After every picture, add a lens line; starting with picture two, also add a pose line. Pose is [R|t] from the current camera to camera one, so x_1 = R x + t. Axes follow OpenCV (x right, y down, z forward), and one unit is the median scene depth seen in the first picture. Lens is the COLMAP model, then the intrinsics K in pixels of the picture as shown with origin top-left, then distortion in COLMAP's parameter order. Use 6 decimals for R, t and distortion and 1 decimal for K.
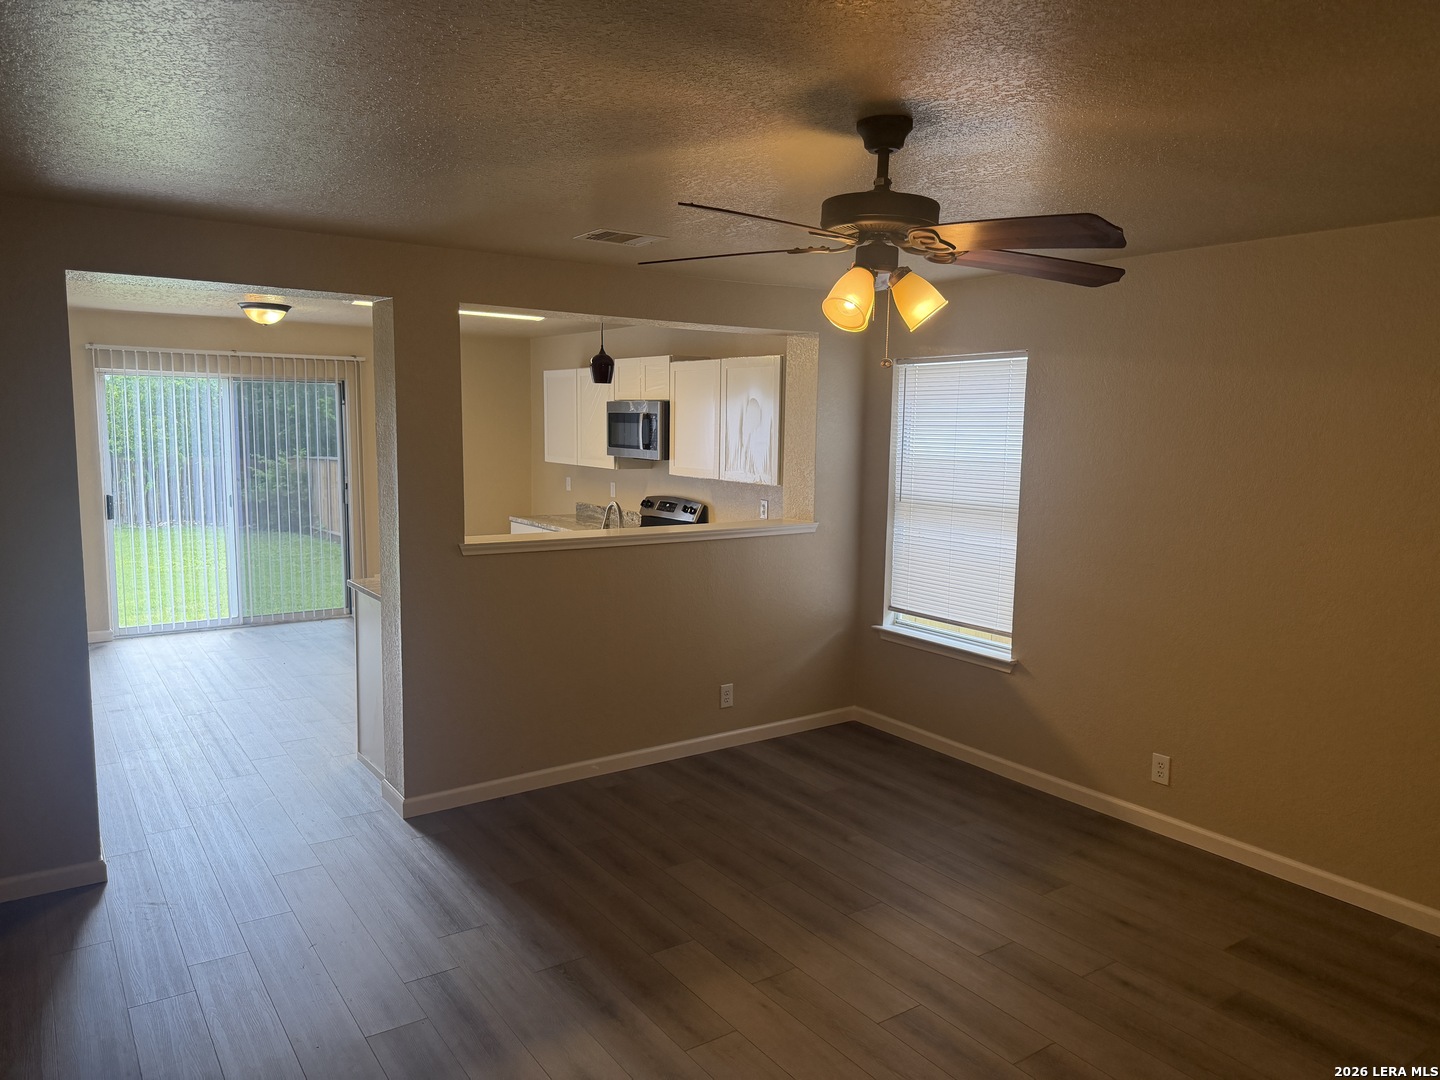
lens RADIAL K [[1016.0, 0, 728.1], [0, 1016.0, 542.1], [0, 0, 1]] dist [0.050408, -0.061880]
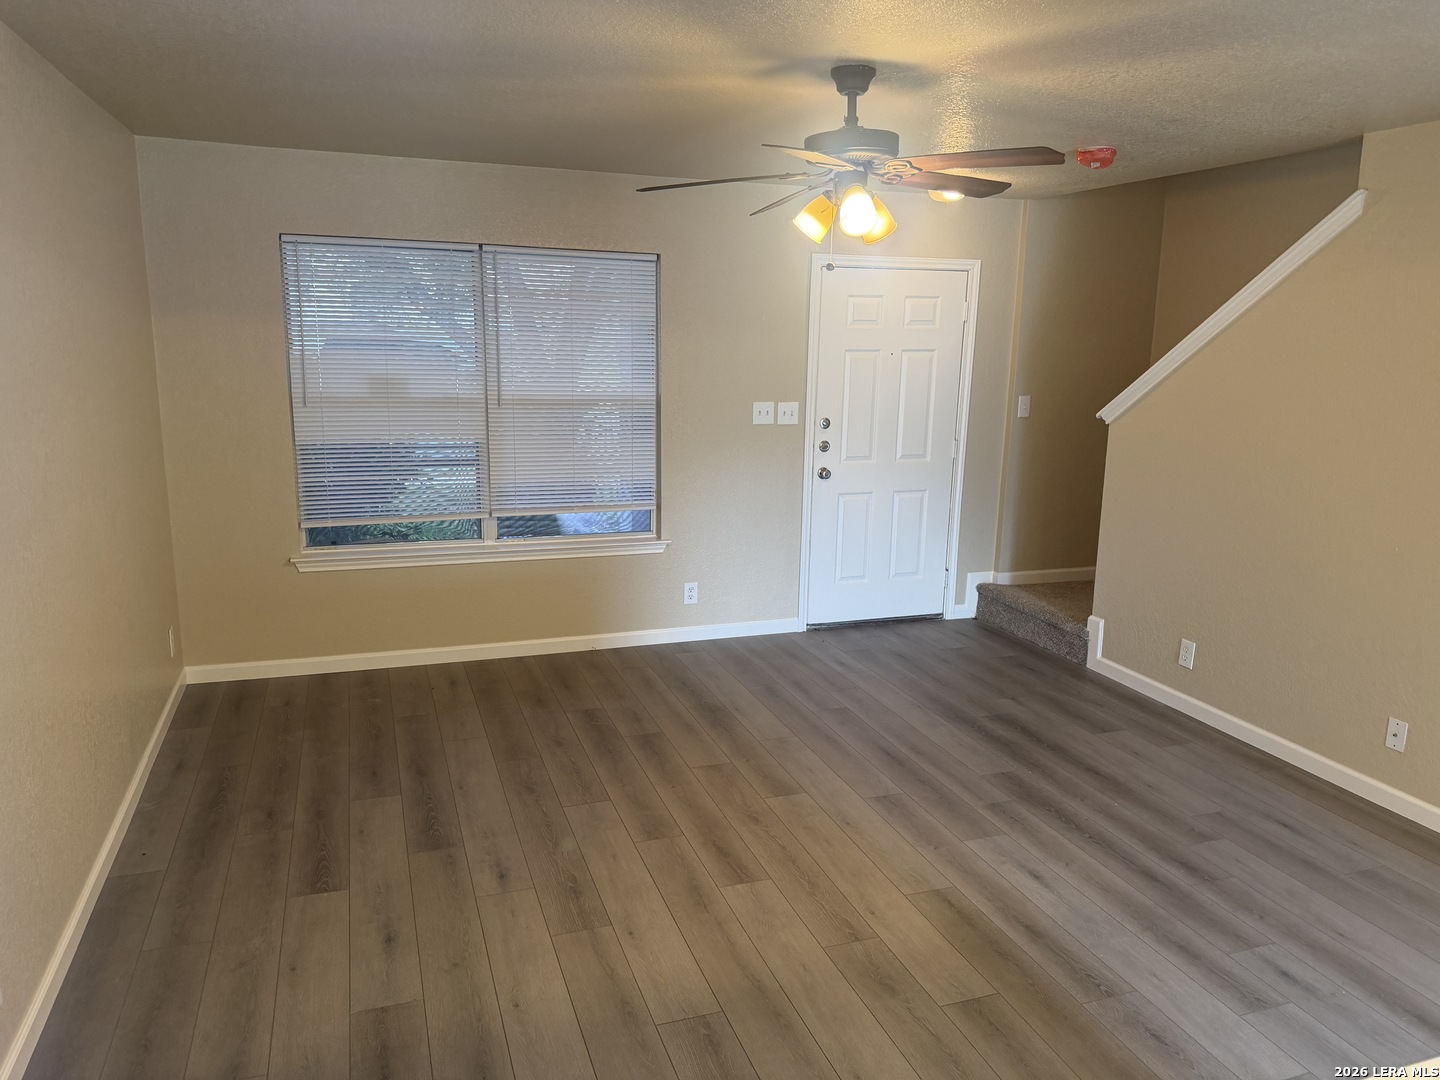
lens RADIAL K [[1016.0, 0, 709.5], [0, 1016.0, 539.3], [0, 0, 1]] dist [0.050408, -0.061880]
pose [[-0.959819, -0.089279, 0.266037, -0.019756], [0.001871, 0.945983, 0.324209, -0.093246], [-0.280612, 0.311680, -0.907806, 0.806274]]
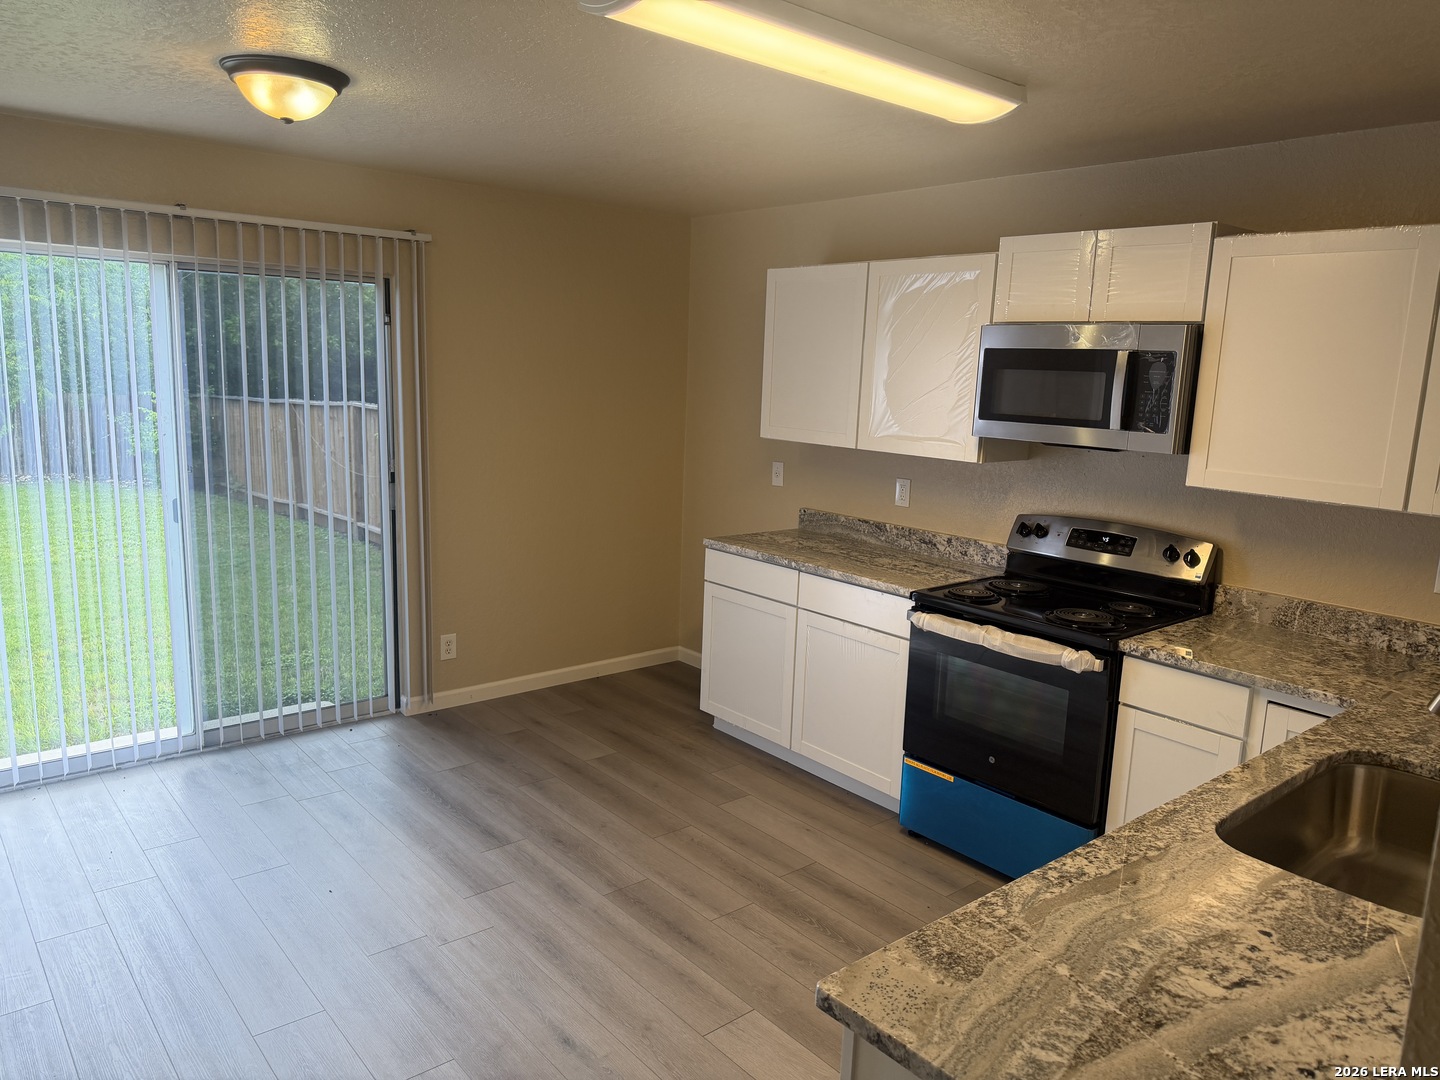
lens RADIAL K [[1016.0, 0, 723.9], [0, 1016.0, 546.0], [0, 0, 1]] dist [0.050408, -0.061880]
pose [[0.995682, 0.001356, 0.092817, -0.304494], [-0.006933, 0.998187, 0.059783, -0.064404], [-0.092568, -0.060169, 0.993887, 0.545566]]
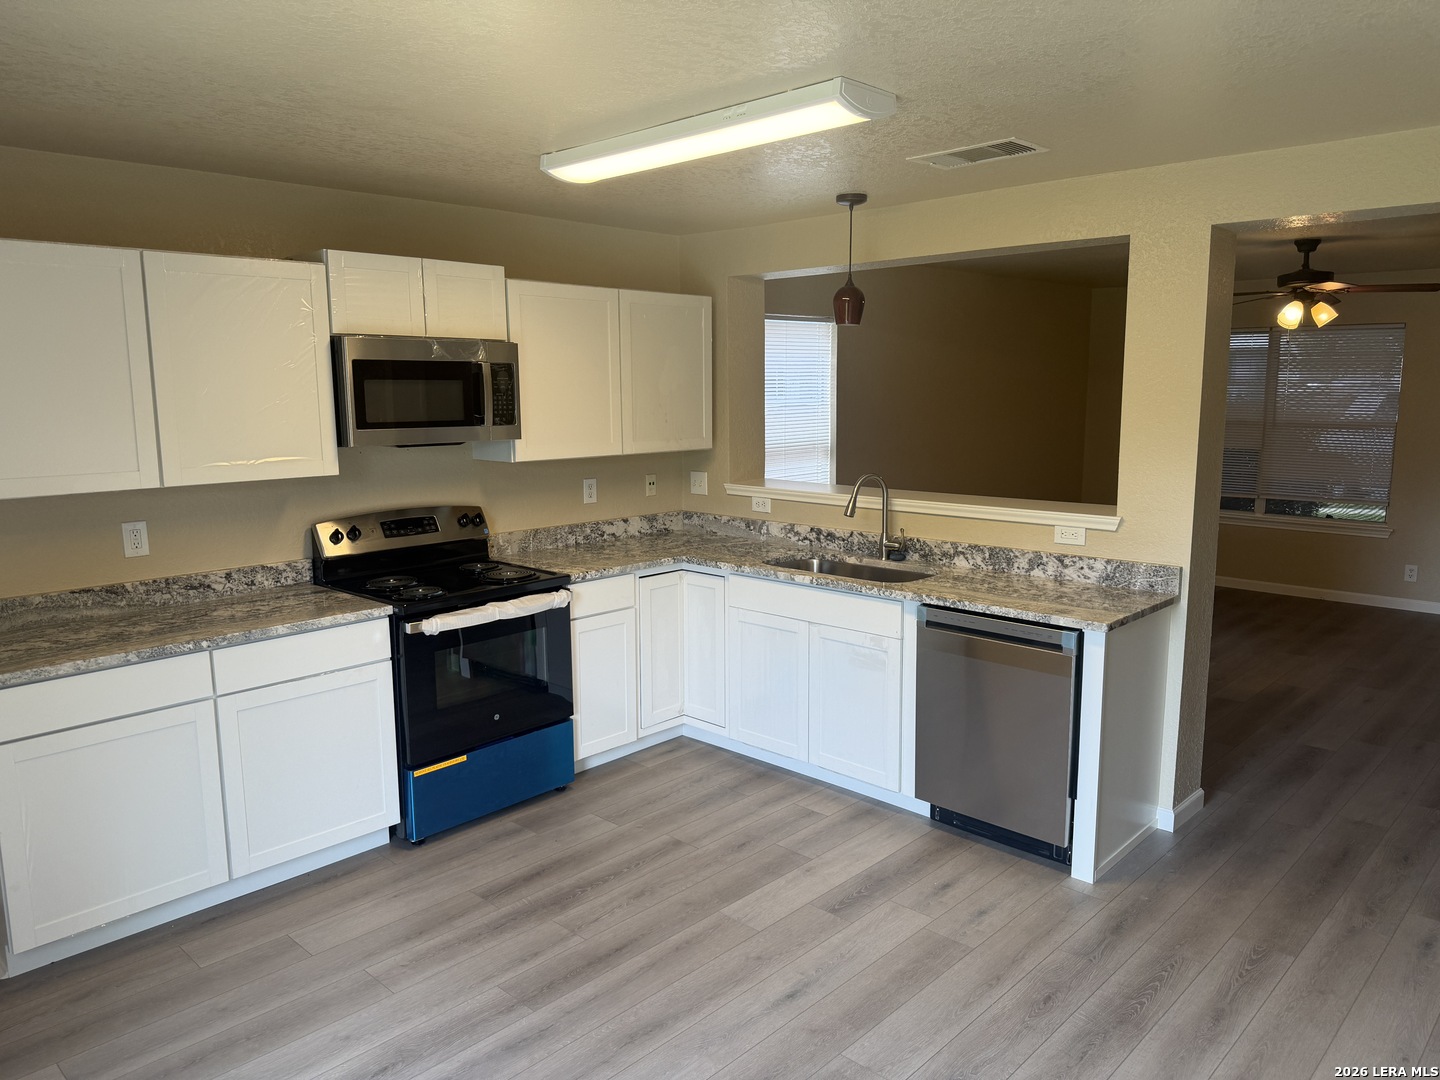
lens RADIAL K [[1016.0, 0, 718.4], [0, 1016.0, 547.7], [0, 0, 1]] dist [0.050408, -0.061880]
pose [[-0.194969, -0.174860, 0.965096, -0.683385], [0.123086, 0.971839, 0.200947, -0.123274], [-0.973056, 0.157968, -0.167955, 0.975295]]
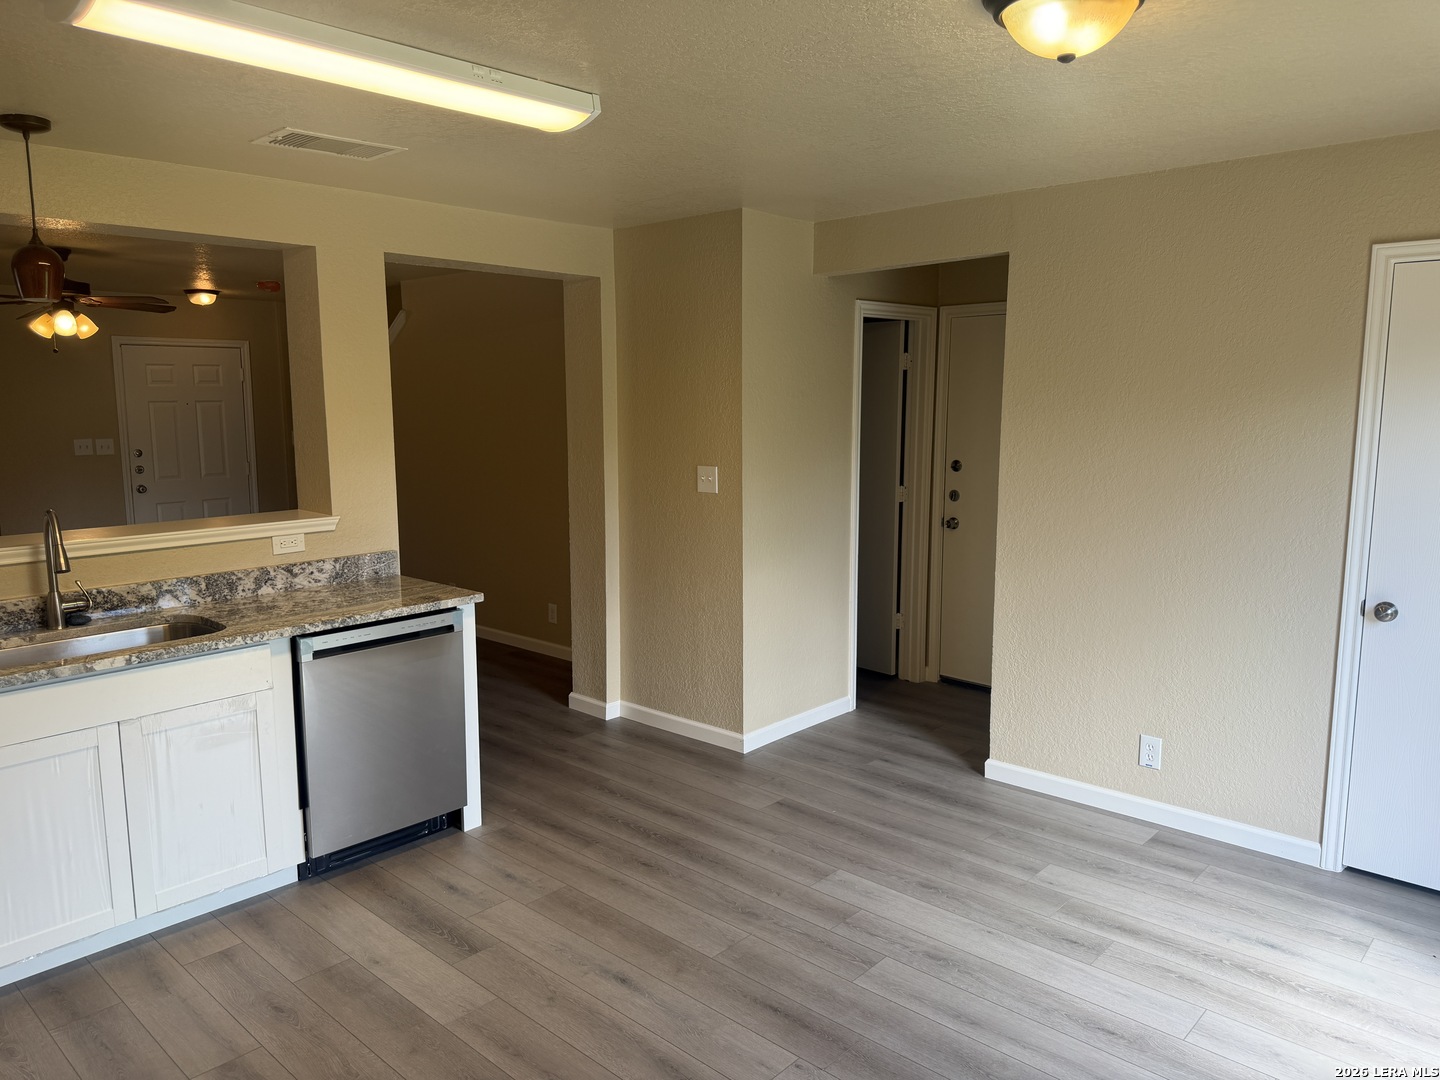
lens RADIAL K [[1016.0, 0, 724.2], [0, 1016.0, 535.3], [0, 0, 1]] dist [0.050408, -0.061880]
pose [[-0.977253, 0.014277, -0.211596, -0.280451], [-0.040374, 0.966959, 0.251713, -0.145352], [0.208198, 0.254531, -0.944387, 1.262678]]
